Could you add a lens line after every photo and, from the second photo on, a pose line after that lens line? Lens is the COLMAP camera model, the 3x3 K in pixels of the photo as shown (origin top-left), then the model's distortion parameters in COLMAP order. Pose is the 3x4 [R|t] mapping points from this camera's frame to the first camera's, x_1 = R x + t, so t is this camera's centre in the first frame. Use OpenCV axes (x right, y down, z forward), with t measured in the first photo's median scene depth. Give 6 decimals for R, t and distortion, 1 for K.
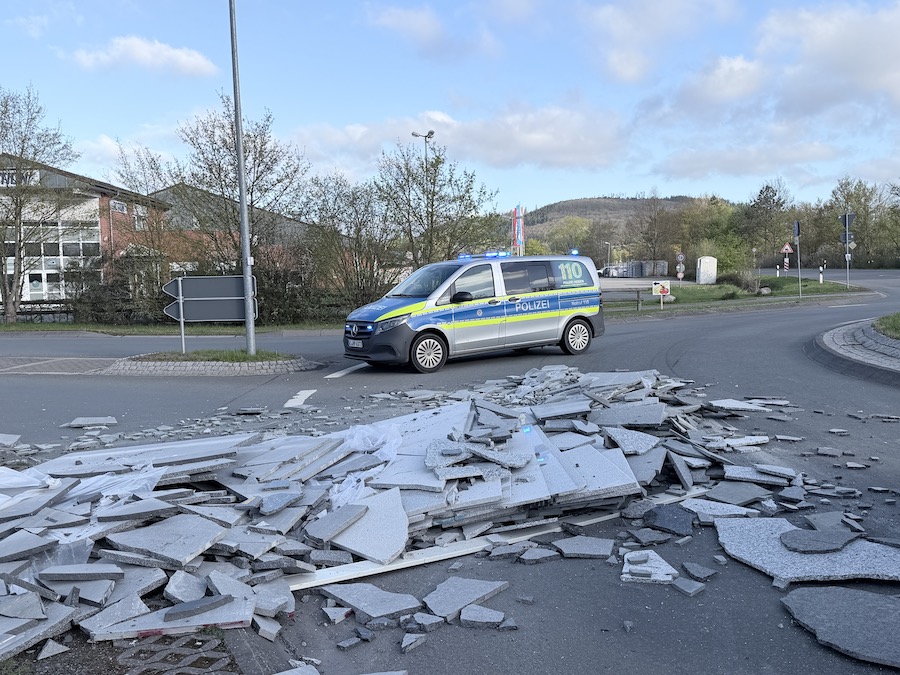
lens RADIAL K [[799.0, 0, 450.0], [0, 799.0, 337.5], [0, 0, 1]] dist [0.003531, -0.001589]
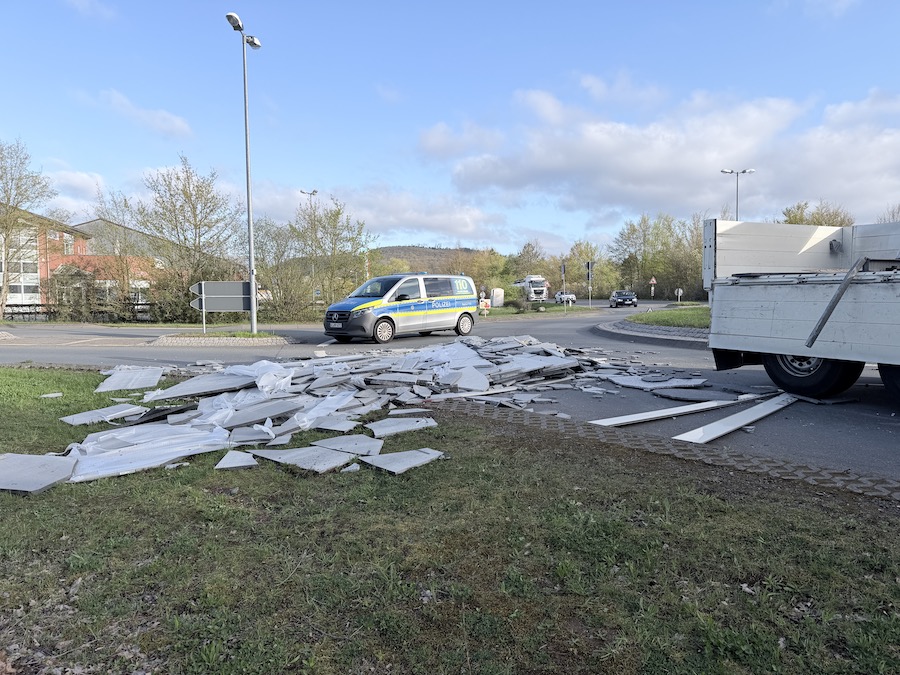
lens RADIAL K [[628.9, 0, 450.0], [0, 628.9, 337.5], [0, 0, 1]] dist [-0.001952, -0.001443]
pose [[0.959309, 0.006816, 0.282275, -0.239027], [0.001552, 0.999566, -0.029410, 0.064518], [-0.282353, 0.028651, 0.958883, -0.234355]]
